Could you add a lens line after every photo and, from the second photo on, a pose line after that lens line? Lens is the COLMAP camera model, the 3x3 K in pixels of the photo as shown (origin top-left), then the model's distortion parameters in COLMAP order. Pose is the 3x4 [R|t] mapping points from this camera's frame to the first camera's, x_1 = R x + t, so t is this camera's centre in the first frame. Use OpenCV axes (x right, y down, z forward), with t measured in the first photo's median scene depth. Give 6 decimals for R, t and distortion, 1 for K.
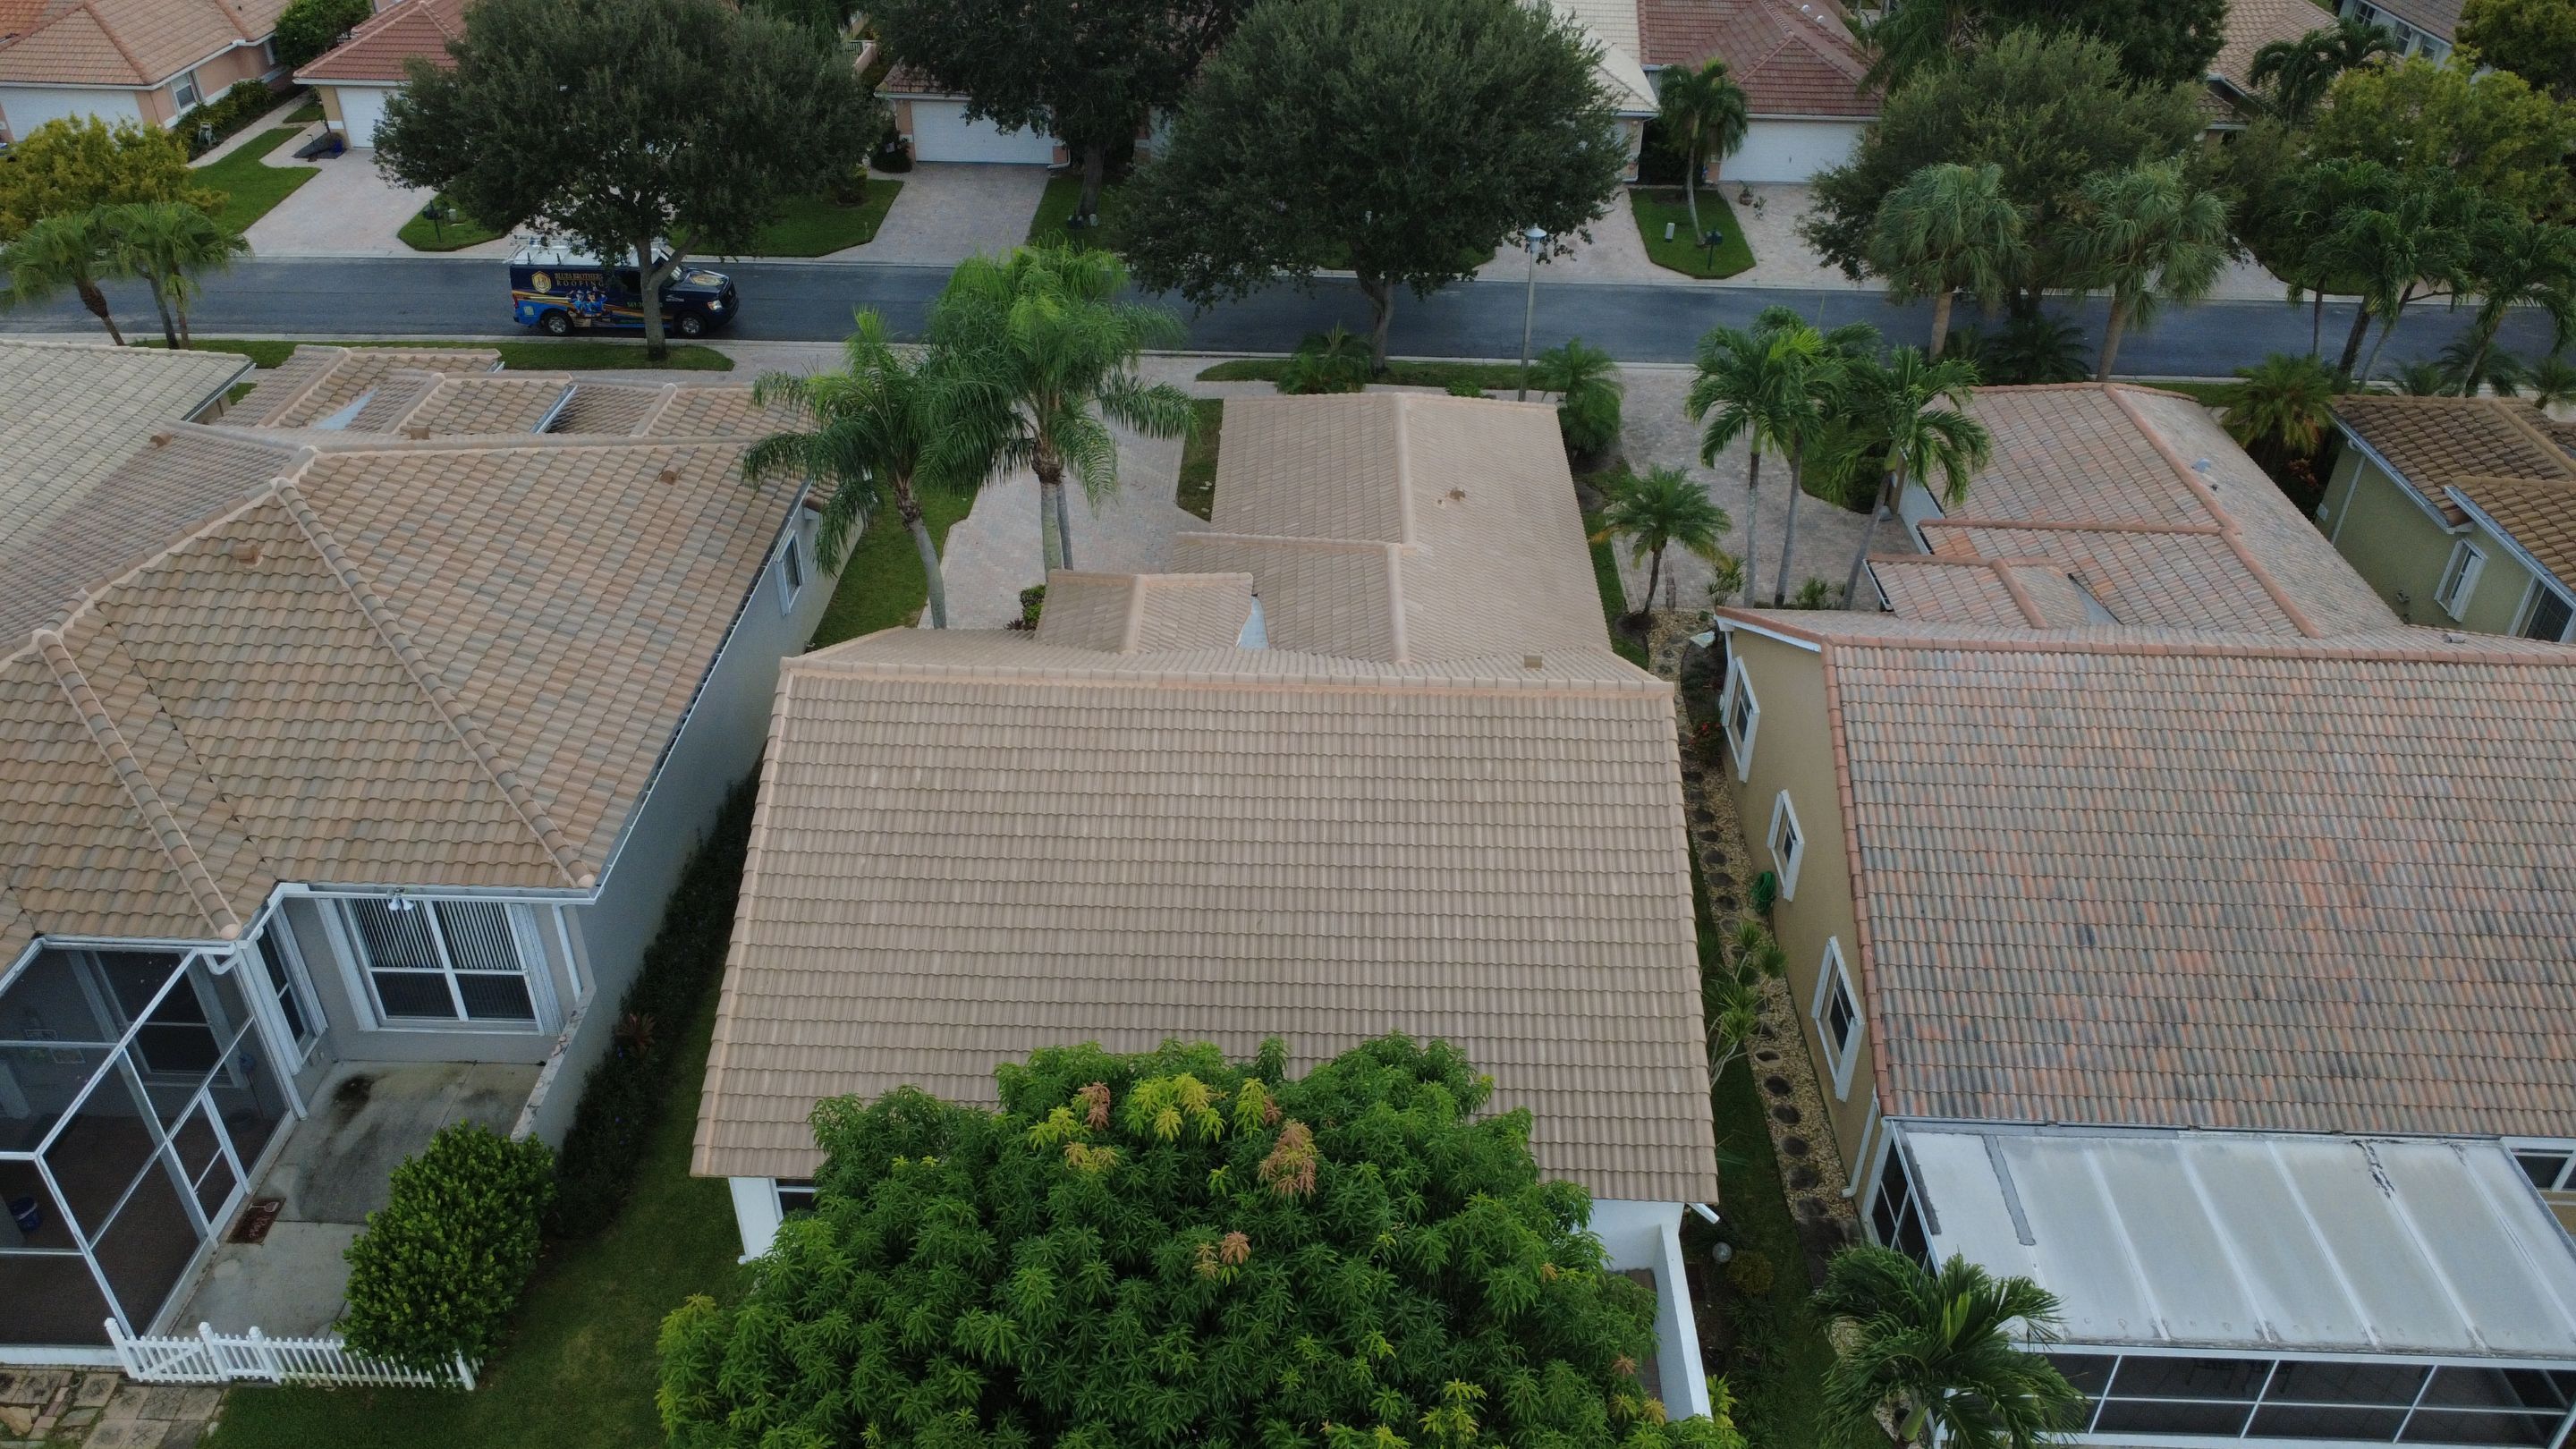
lens RADIAL K [[1872.9, 0, 1285.7], [0, 1872.9, 729.9], [0, 0, 1]] dist [-0.005926, 0.004175]
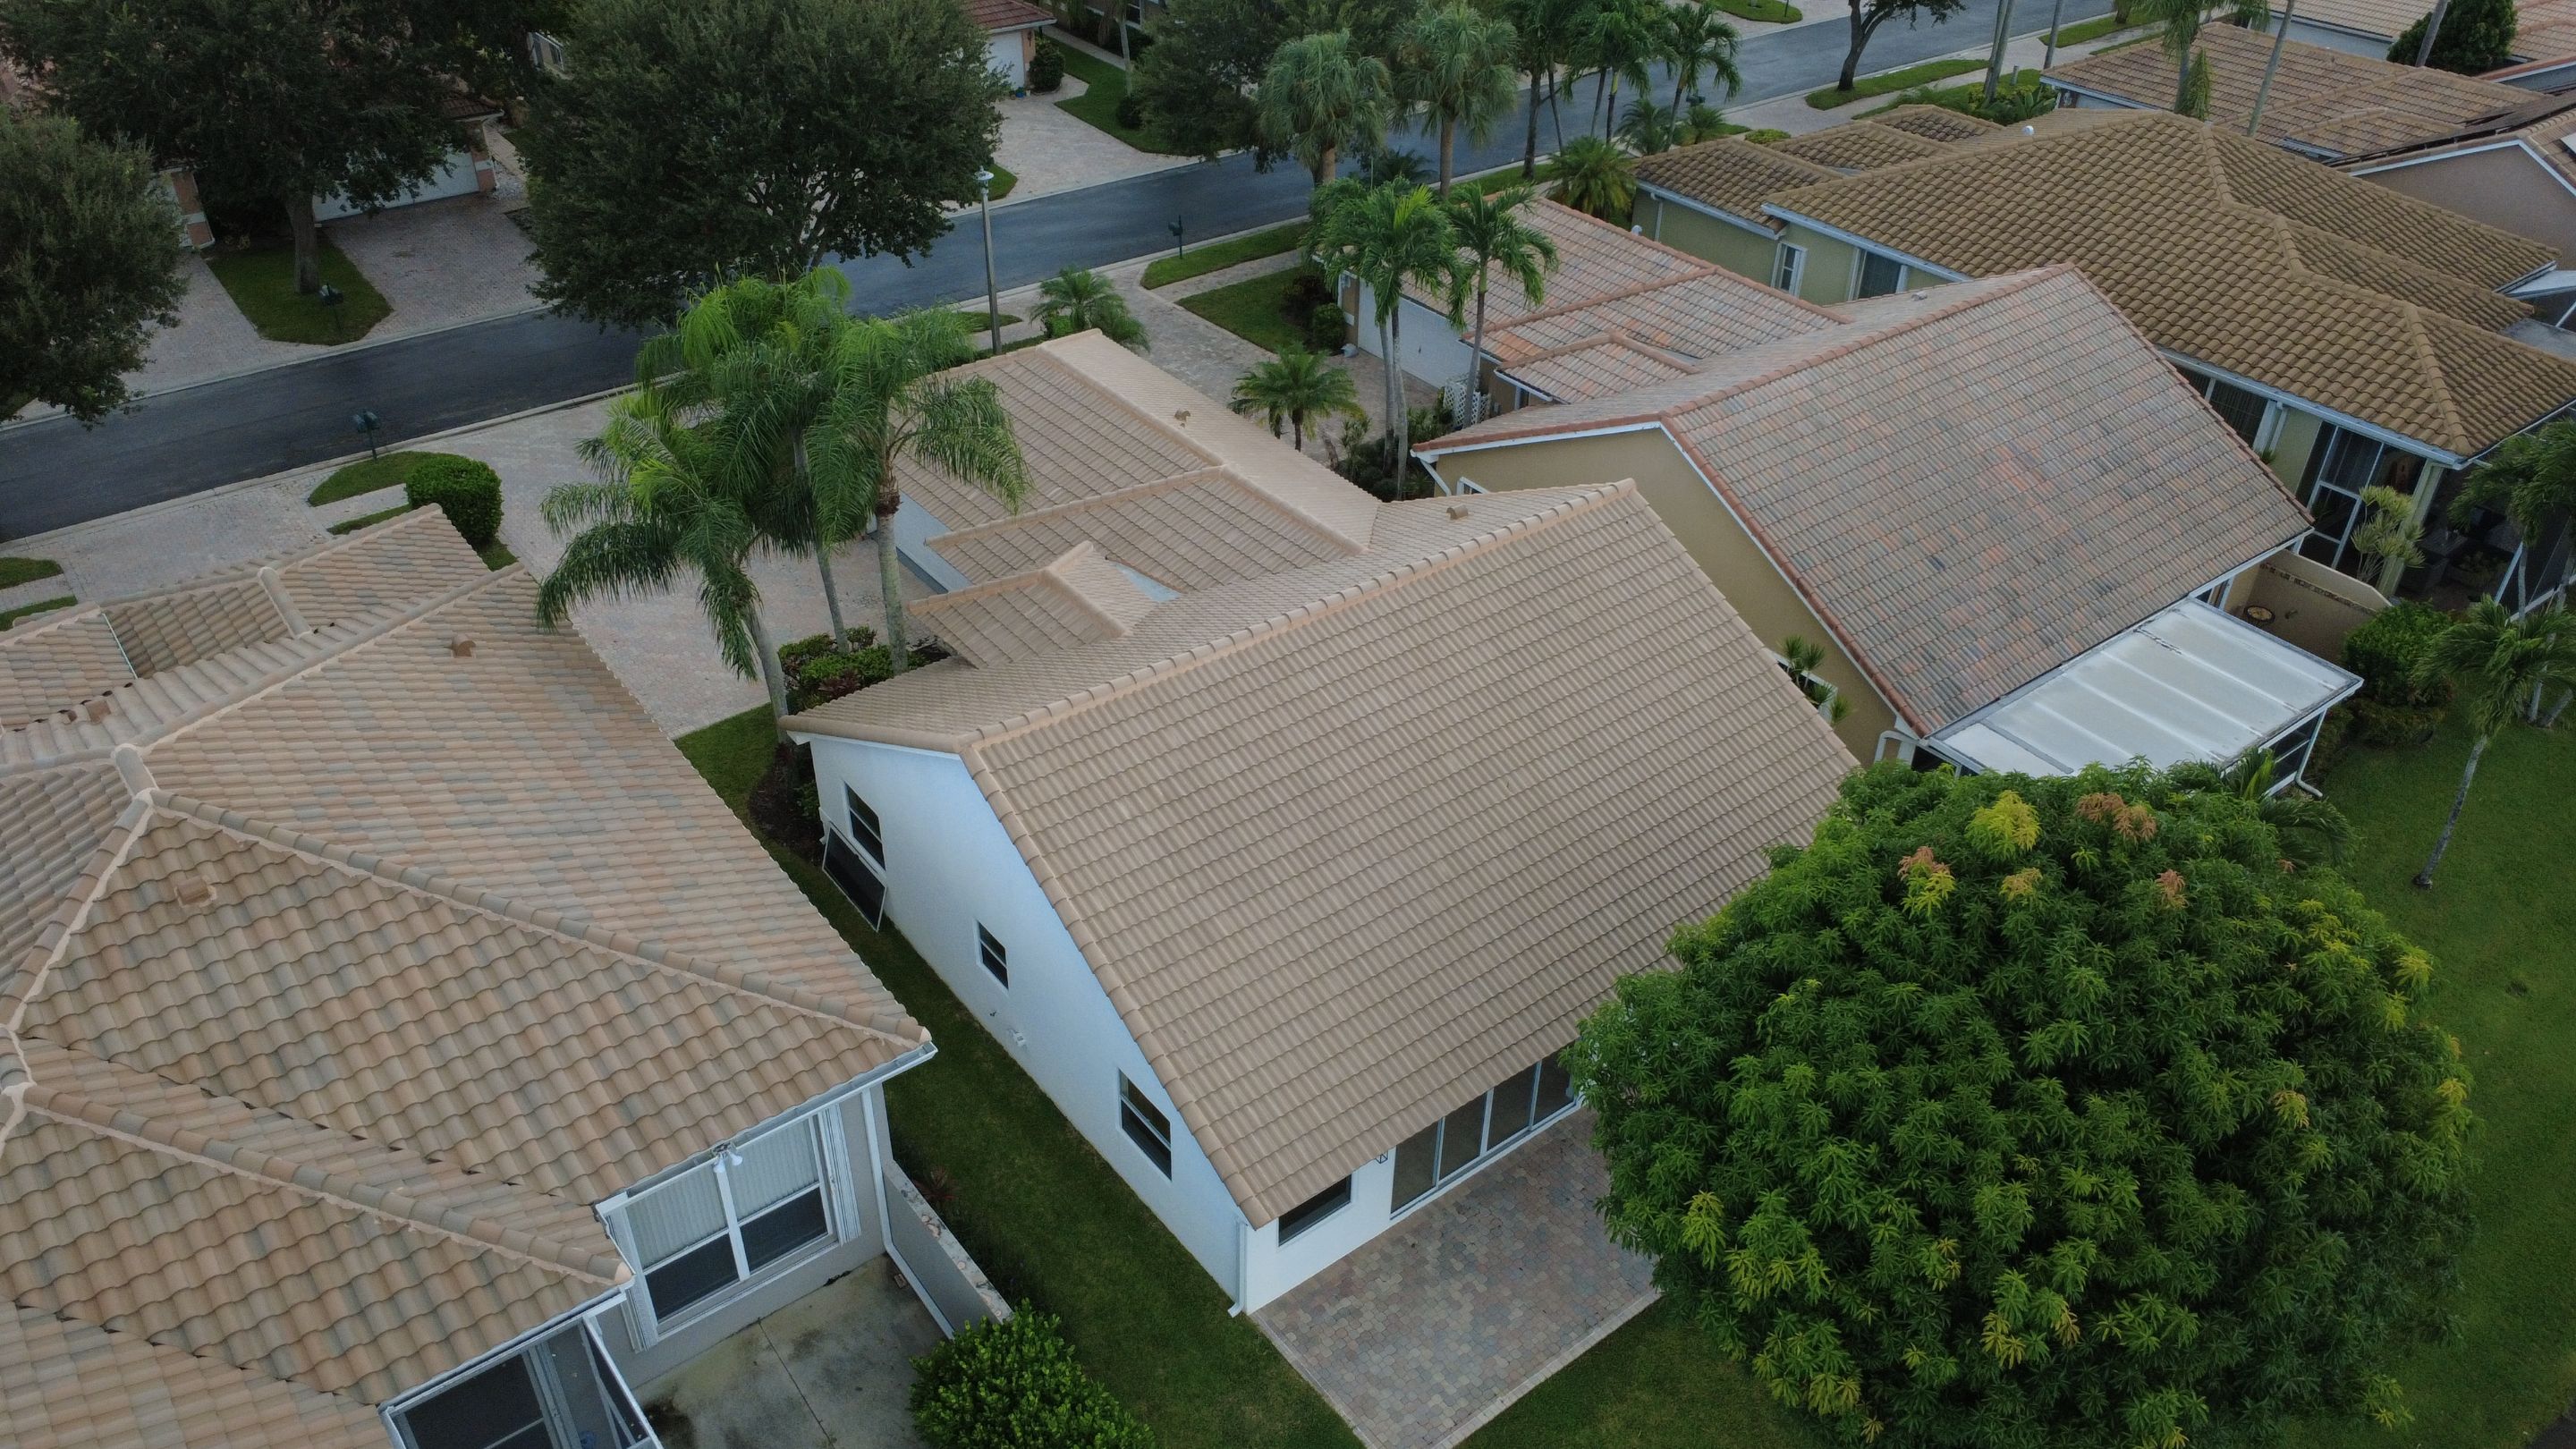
lens RADIAL K [[1872.9, 0, 1285.8], [0, 1872.9, 720.5], [0, 0, 1]] dist [-0.005926, 0.004175]
pose [[0.776906, -0.360152, 0.516437, -0.595956], [0.345705, 0.929547, 0.128182, -0.104827], [-0.526218, 0.078949, 0.846677, 0.128209]]
